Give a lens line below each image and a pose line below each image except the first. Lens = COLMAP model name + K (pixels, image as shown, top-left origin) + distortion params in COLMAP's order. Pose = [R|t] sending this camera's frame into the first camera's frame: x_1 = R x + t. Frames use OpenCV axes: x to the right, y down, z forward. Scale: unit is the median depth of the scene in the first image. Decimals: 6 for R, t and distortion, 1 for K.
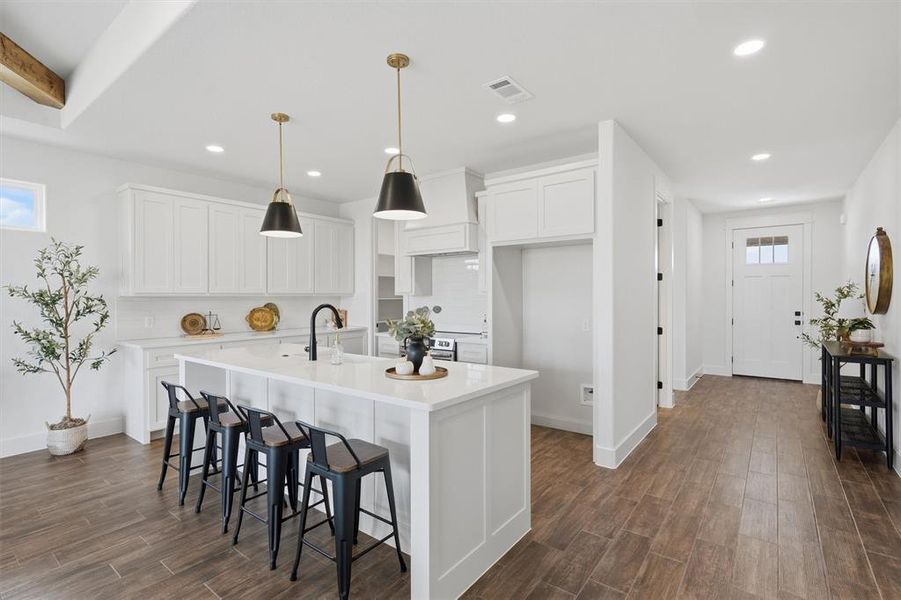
lens RADIAL K [[428.4, 0, 448.8], [0, 428.4, 296.5], [0, 0, 1]] dist [-0.002944, 0.000300]
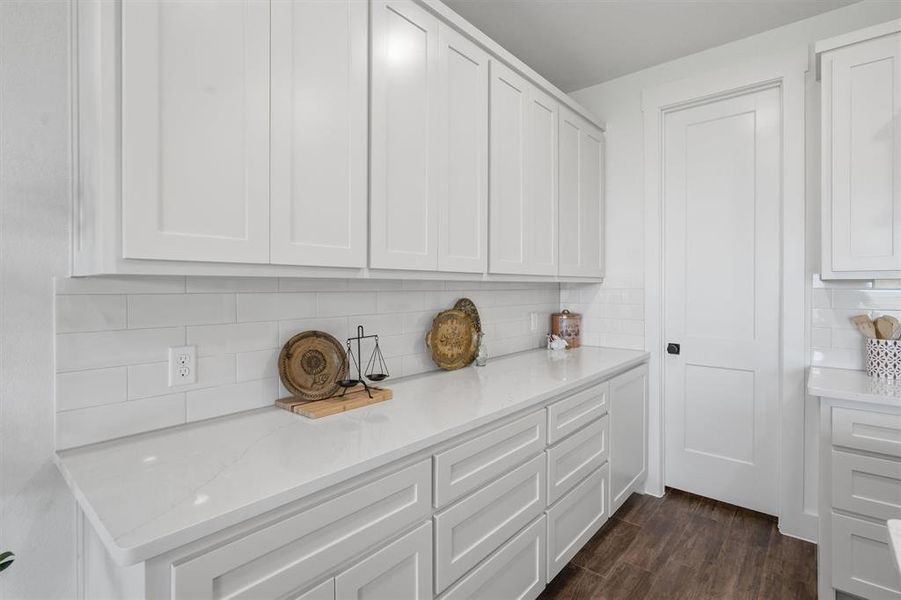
lens RADIAL K [[435.4, 0, 449.4], [0, 435.4, 290.9], [0, 0, 1]] dist [-0.001747, 0.000718]
pose [[0.998314, 0.001760, -0.058022, -0.492782], [-0.001364, 0.999975, 0.006875, 0.005891], [0.058033, -0.006784, 0.998292, 0.702933]]
